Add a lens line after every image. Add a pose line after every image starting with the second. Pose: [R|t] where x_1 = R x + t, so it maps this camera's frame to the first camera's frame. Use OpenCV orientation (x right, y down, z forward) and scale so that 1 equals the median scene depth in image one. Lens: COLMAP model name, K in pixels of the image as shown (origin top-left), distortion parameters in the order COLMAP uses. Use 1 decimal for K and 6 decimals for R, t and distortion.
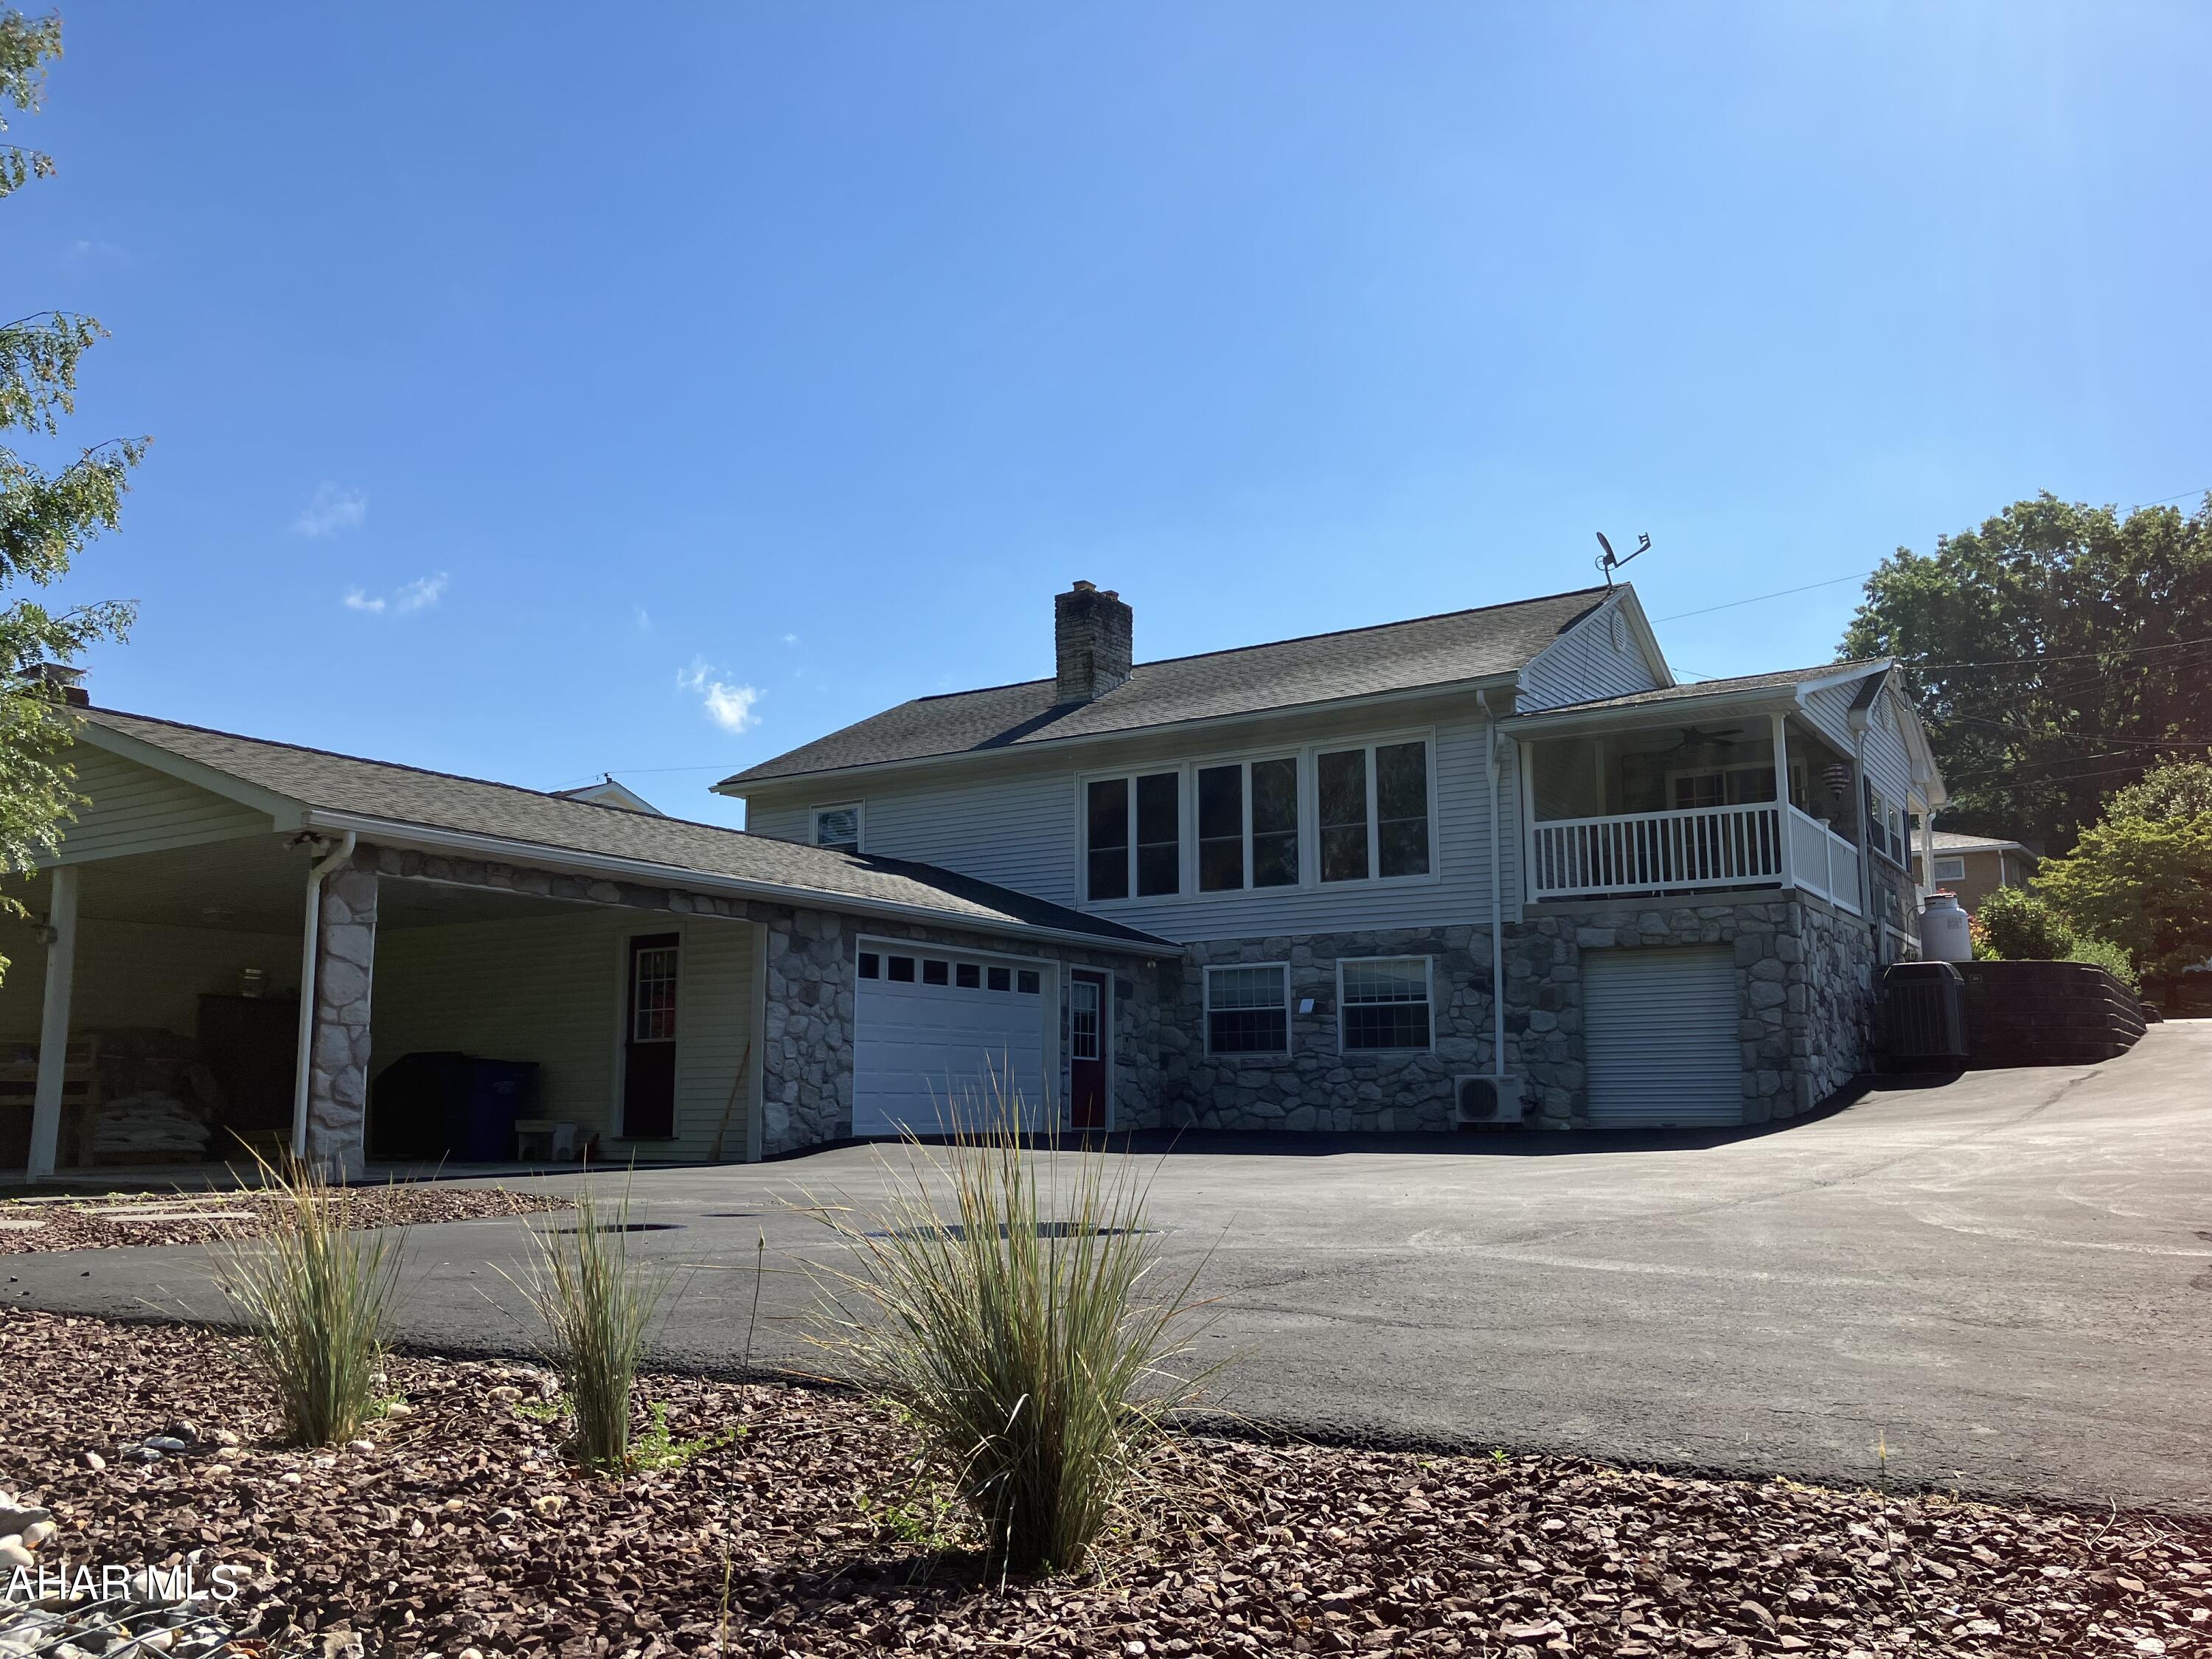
lens RADIAL K [[1809.1, 0, 1104.9], [0, 1809.1, 828.4], [0, 0, 1]] dist [0.006561, -0.009266]
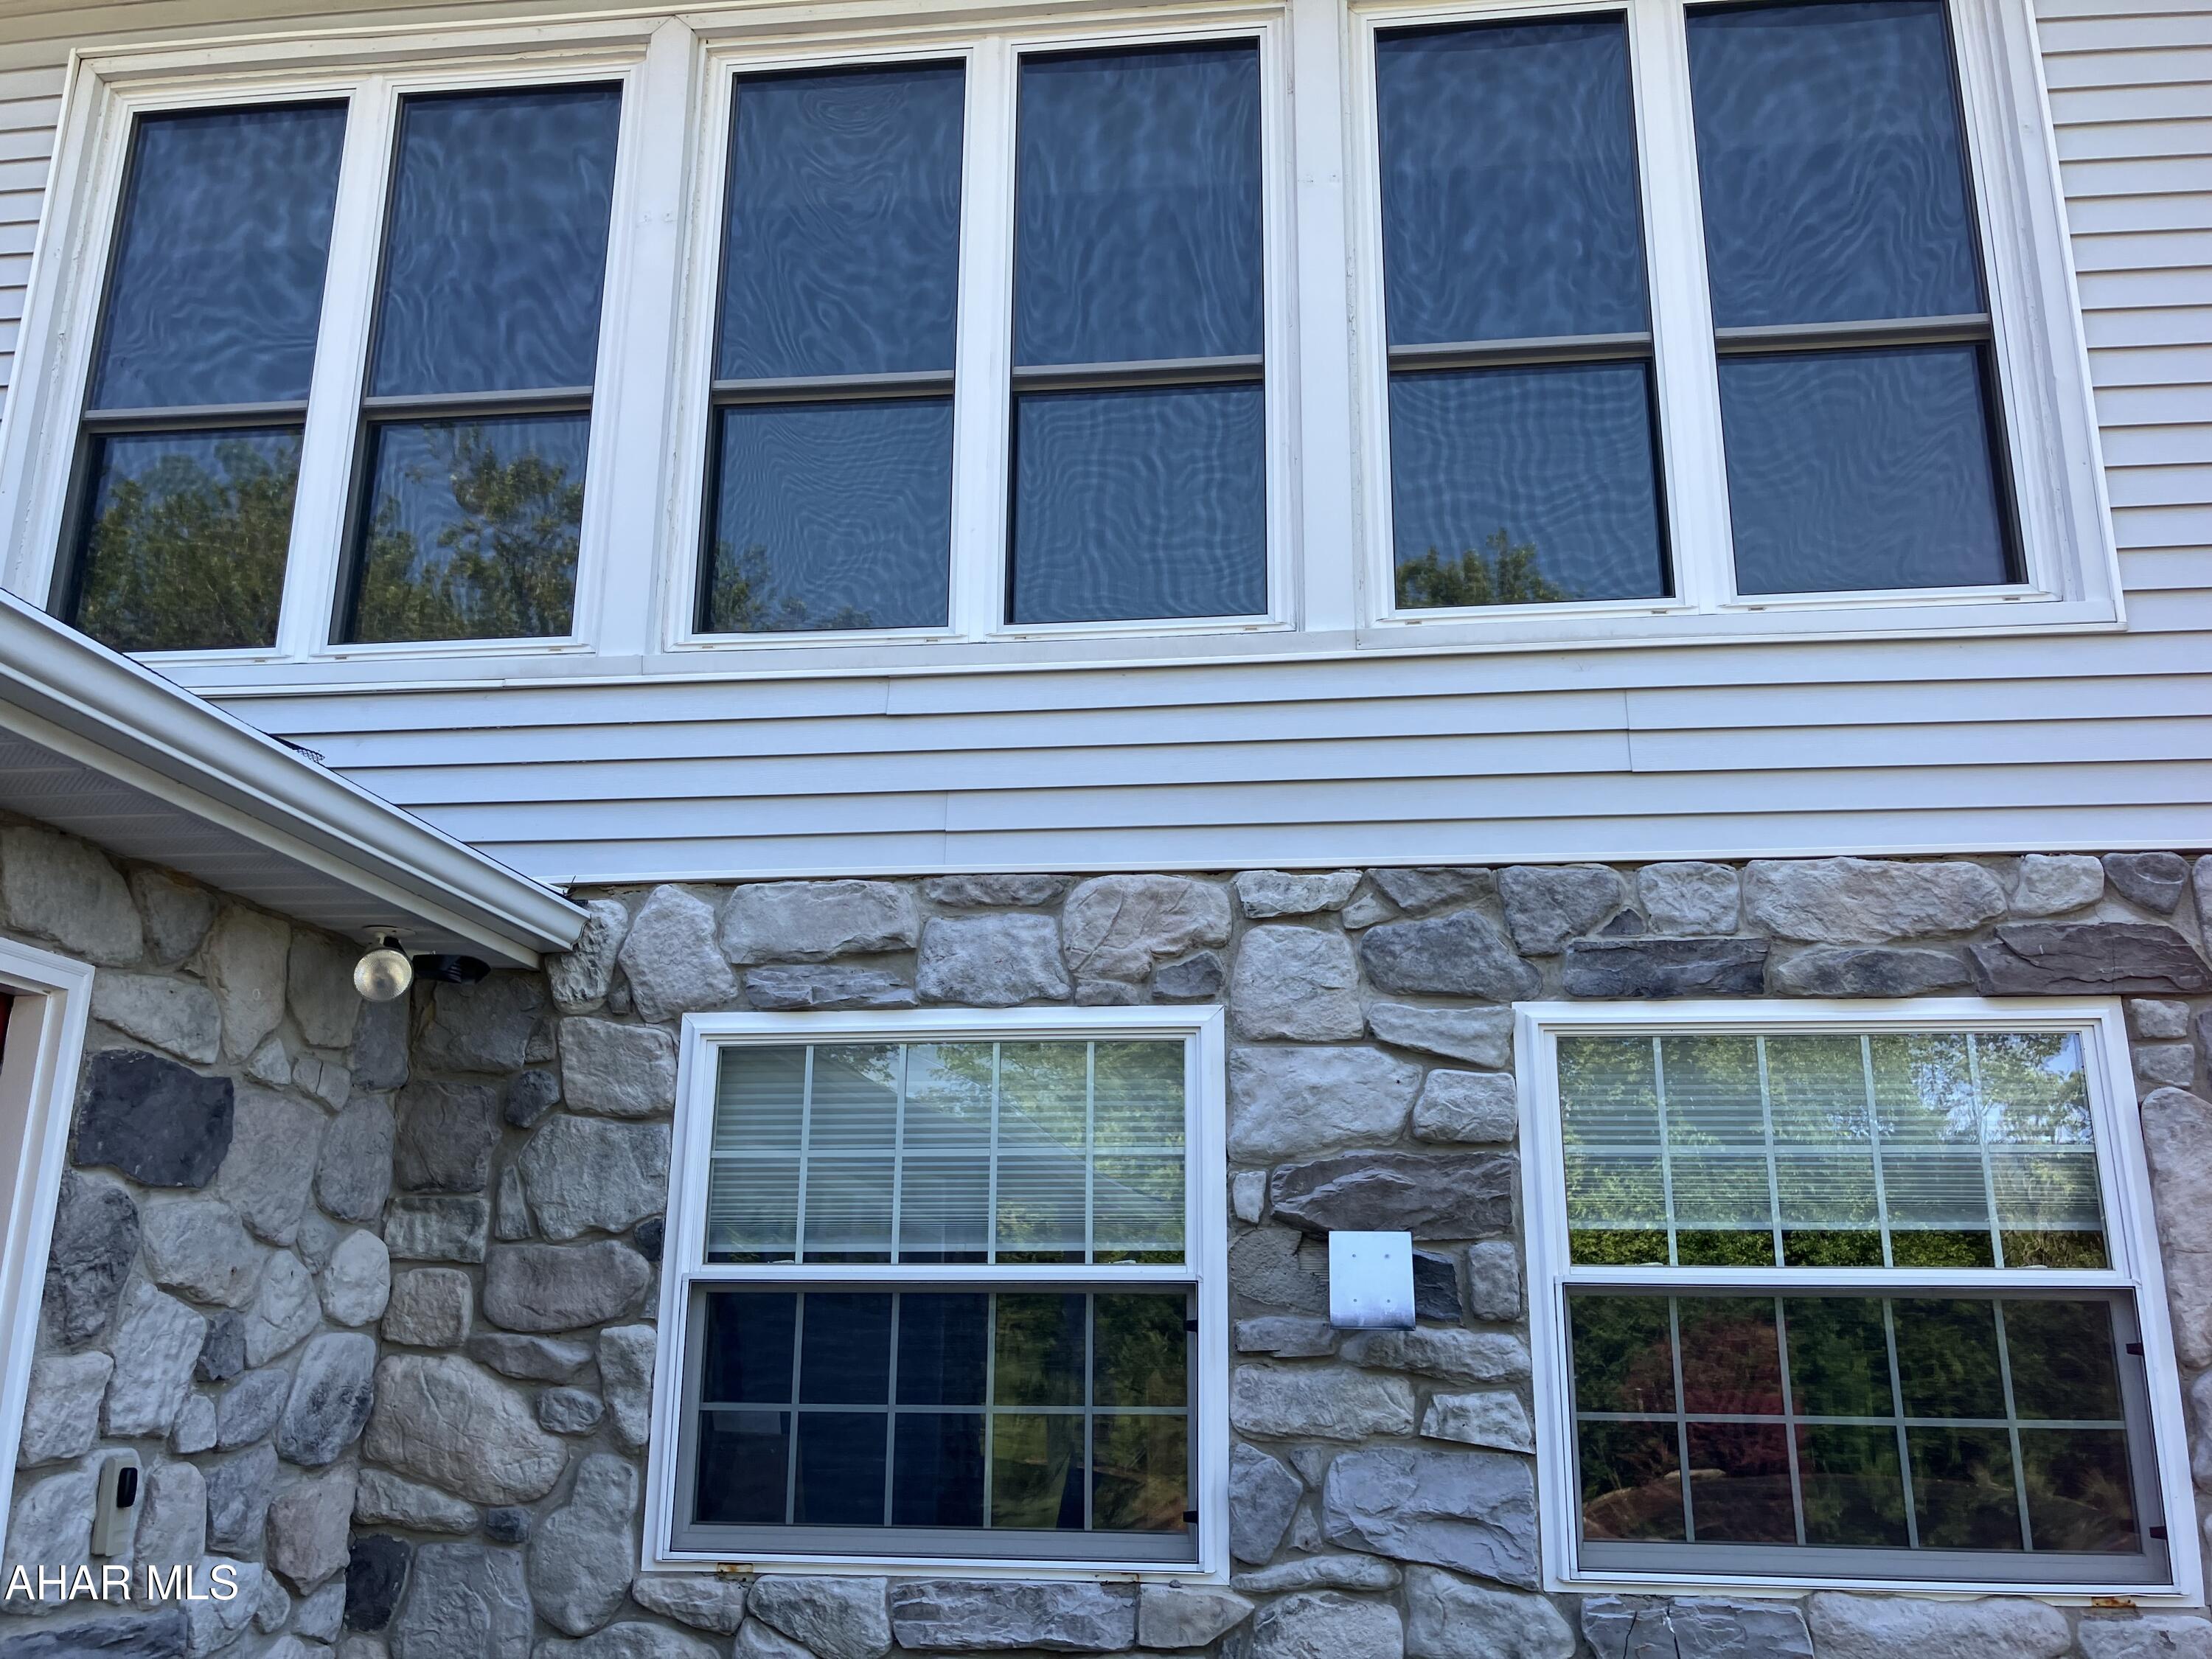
lens RADIAL K [[1809.1, 0, 1114.1], [0, 1809.1, 826.7], [0, 0, 1]] dist [0.006561, -0.009266]
pose [[0.898944, 0.124665, 0.419950, 0.015870], [-0.078088, 0.988900, -0.126408, 0.079939], [-0.431047, 0.080840, 0.898701, 0.853121]]
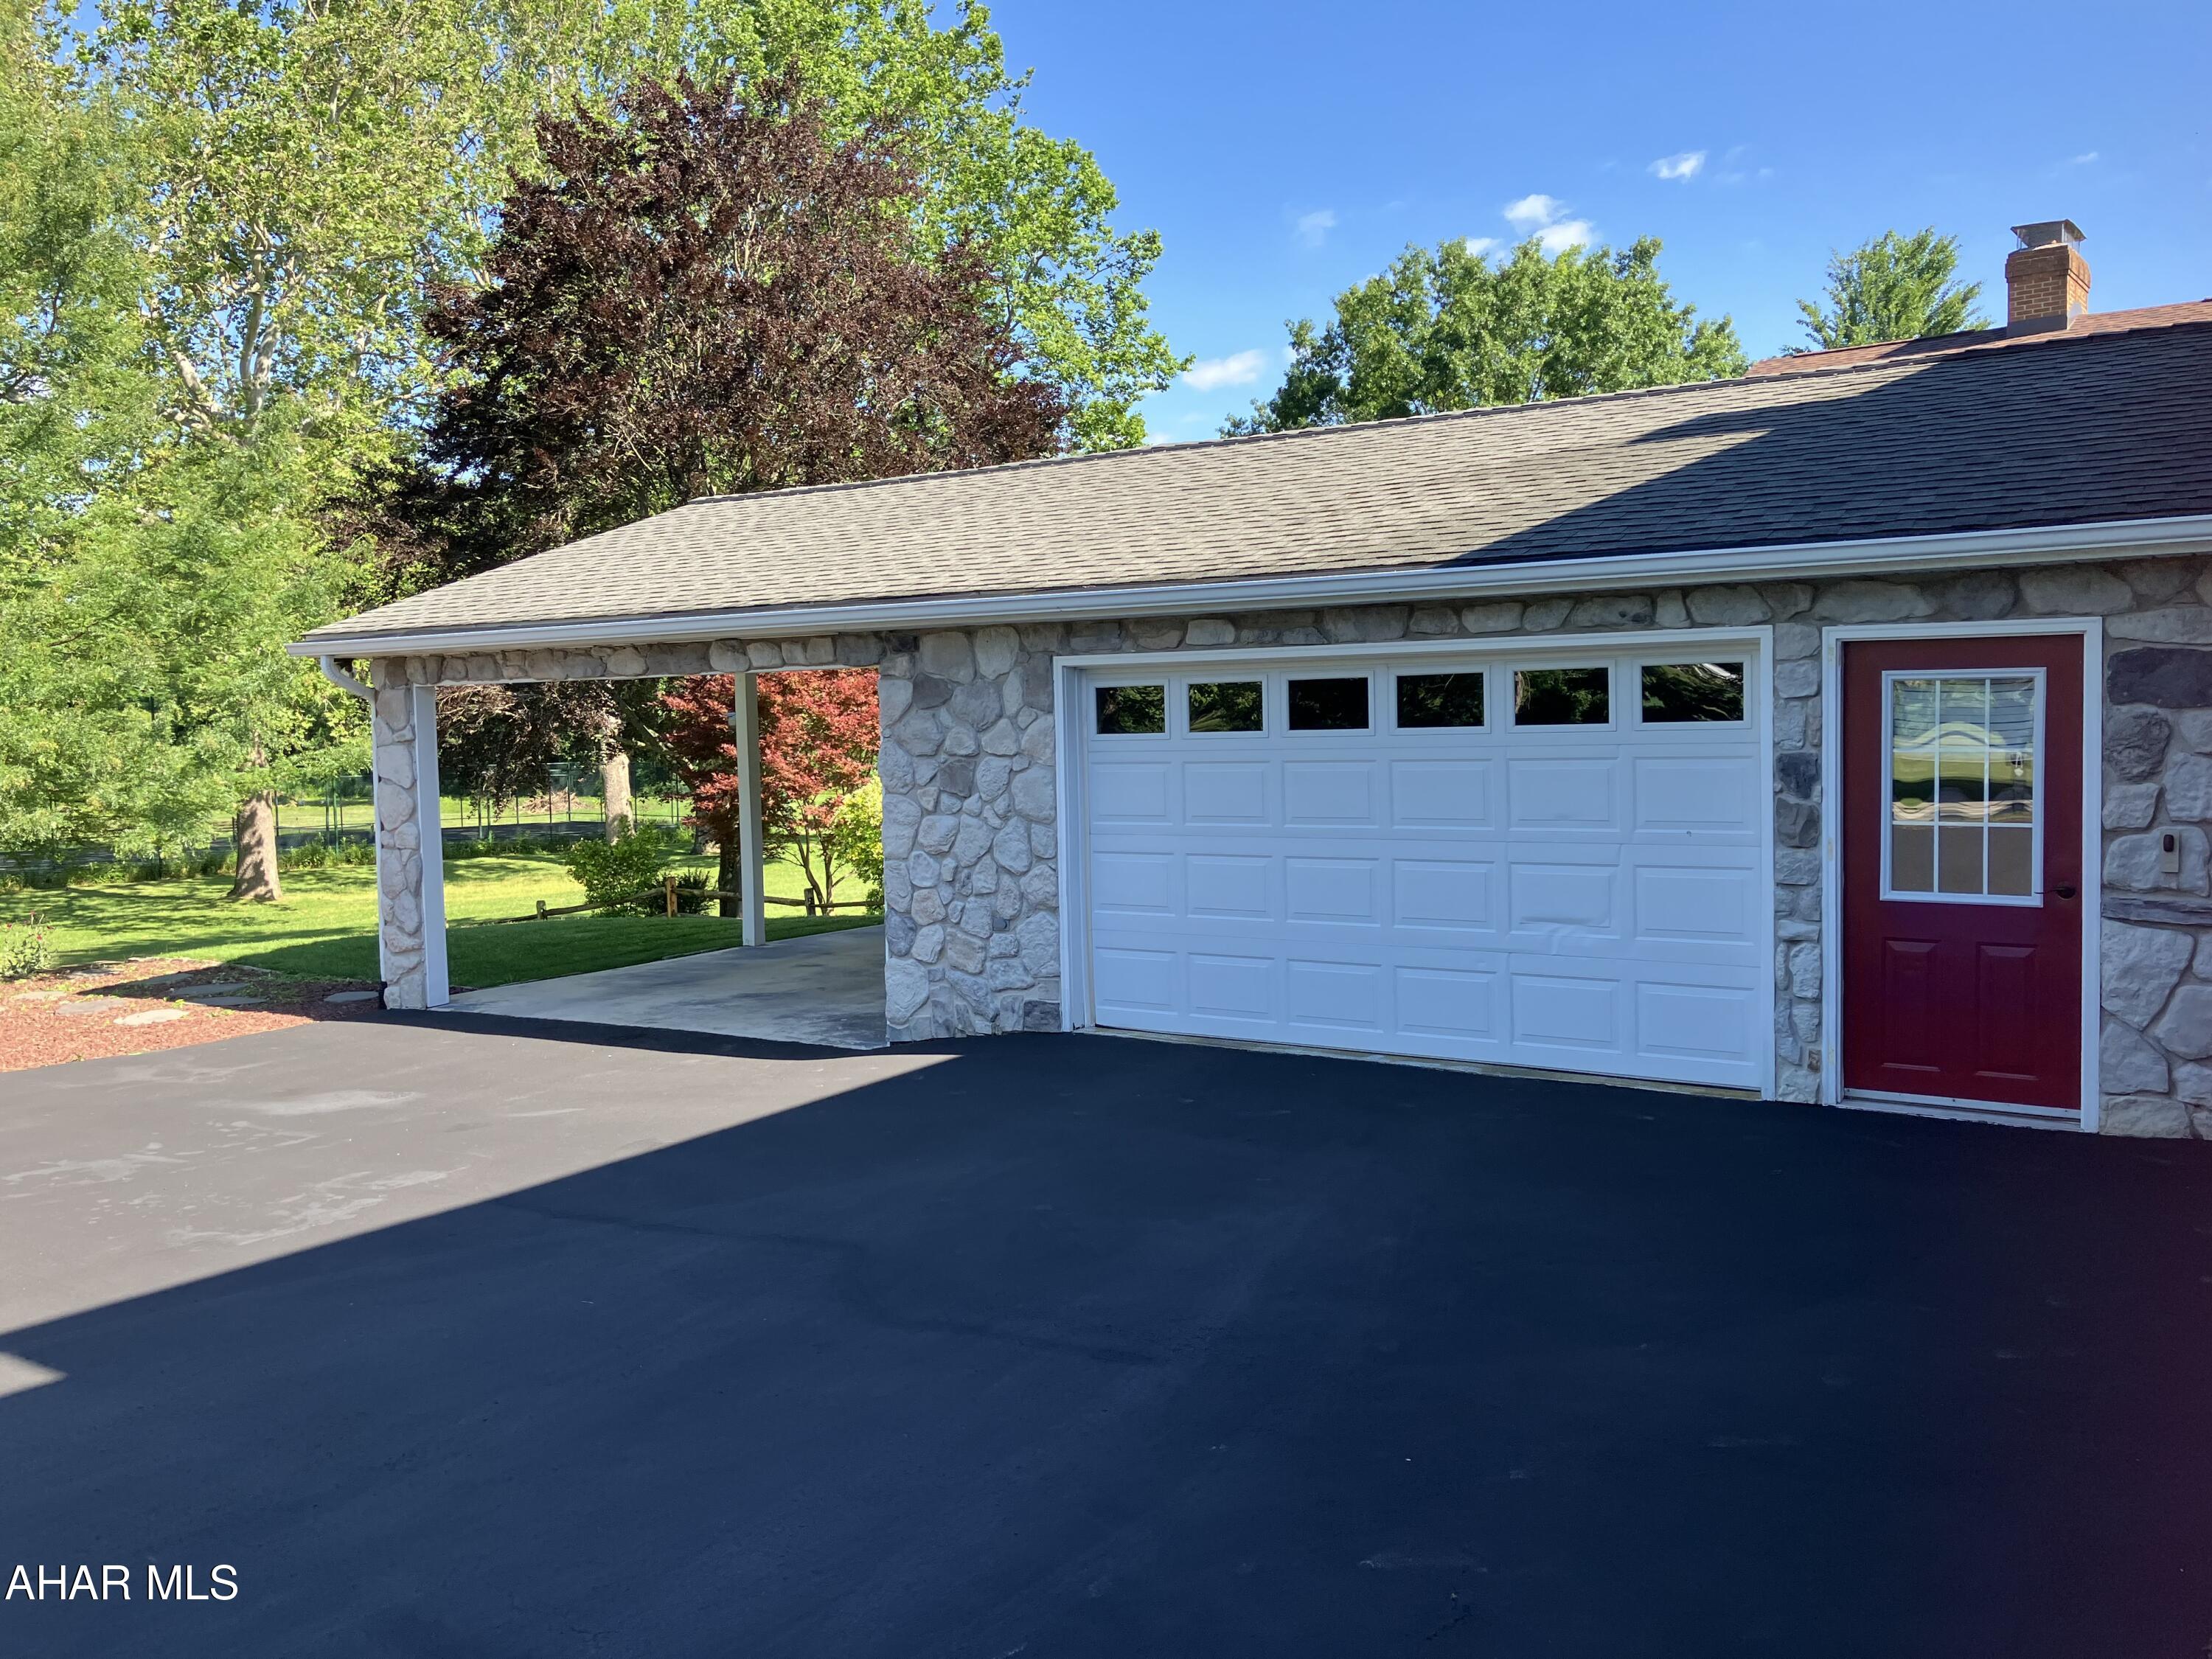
lens RADIAL K [[1809.1, 0, 1105.3], [0, 1809.1, 832.9], [0, 0, 1]] dist [0.006561, -0.009266]
pose [[-0.000343, 0.055848, -0.998439, 0.330848], [0.173104, 0.983370, 0.054945, 0.068392], [0.984903, -0.172815, -0.010005, 0.841023]]
